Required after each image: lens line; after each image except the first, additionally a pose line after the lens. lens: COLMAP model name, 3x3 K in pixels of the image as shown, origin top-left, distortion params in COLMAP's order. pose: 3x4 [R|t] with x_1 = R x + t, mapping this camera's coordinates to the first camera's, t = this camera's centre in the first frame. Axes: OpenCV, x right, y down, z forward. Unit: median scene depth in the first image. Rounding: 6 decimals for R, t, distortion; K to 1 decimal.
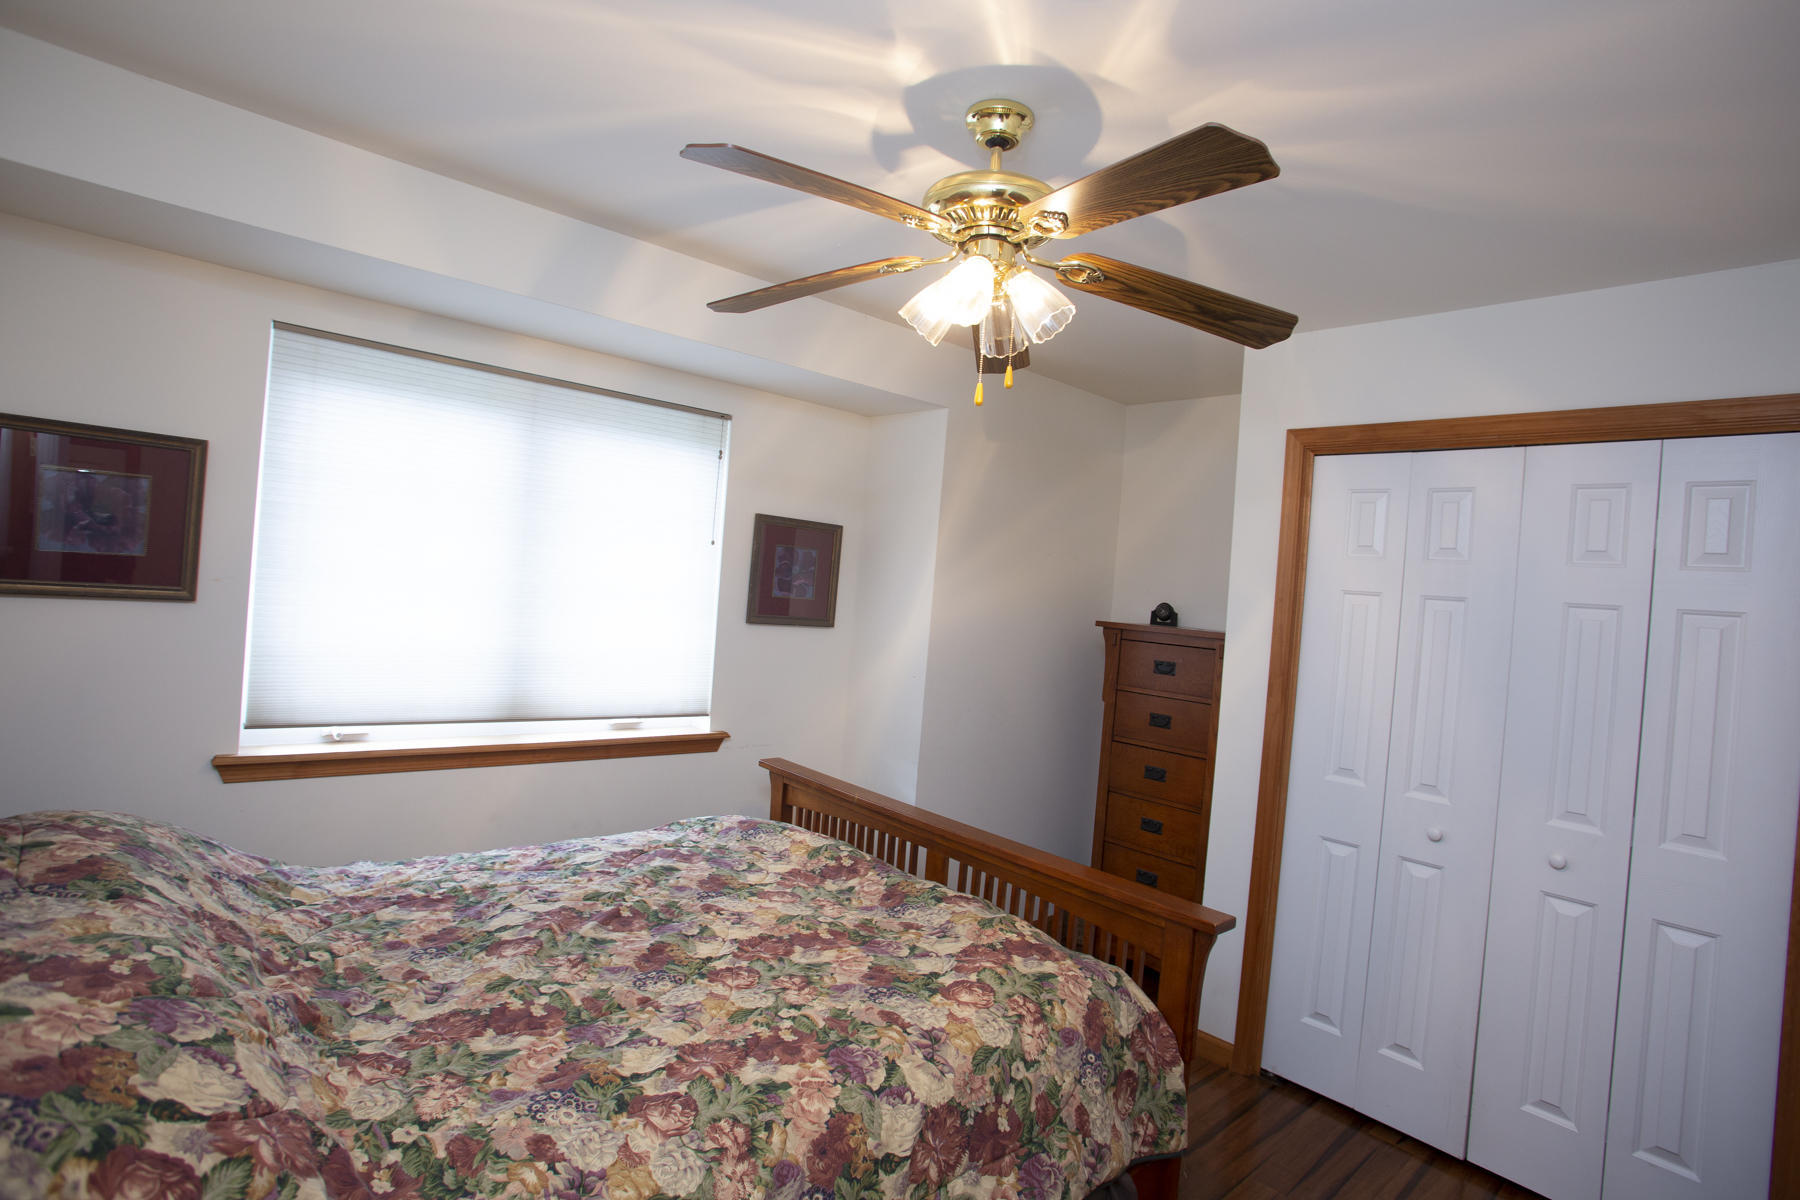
lens RADIAL K [[899.3, 0, 905.5], [0, 899.3, 584.1], [0, 0, 1]] dist [-0.075084, 0.031340]
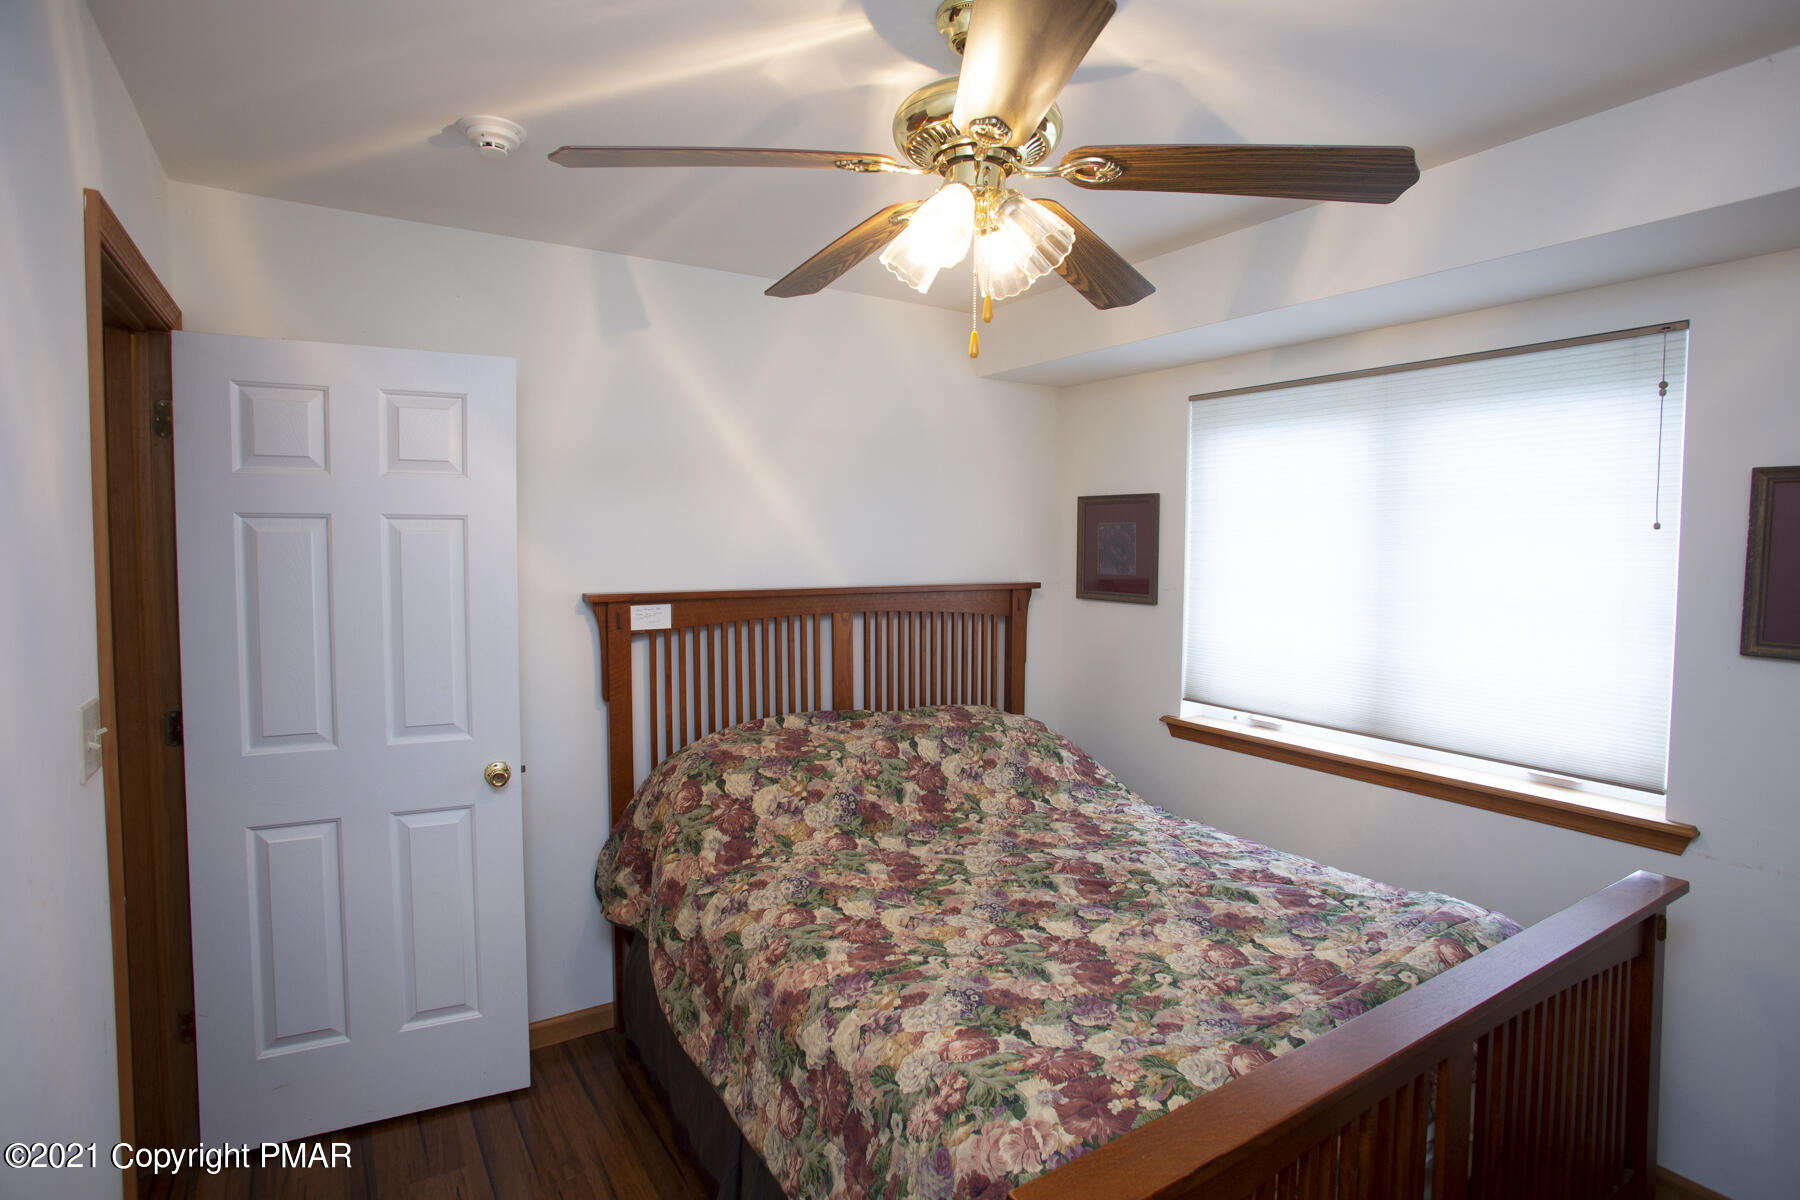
lens RADIAL K [[899.3, 0, 905.5], [0, 899.3, 584.1], [0, 0, 1]] dist [-0.075084, 0.031340]
pose [[-0.163729, -0.030281, -0.986041, 0.754753], [-0.017470, 0.999461, -0.027792, 0.034938], [0.986351, 0.012676, -0.164170, 0.871442]]
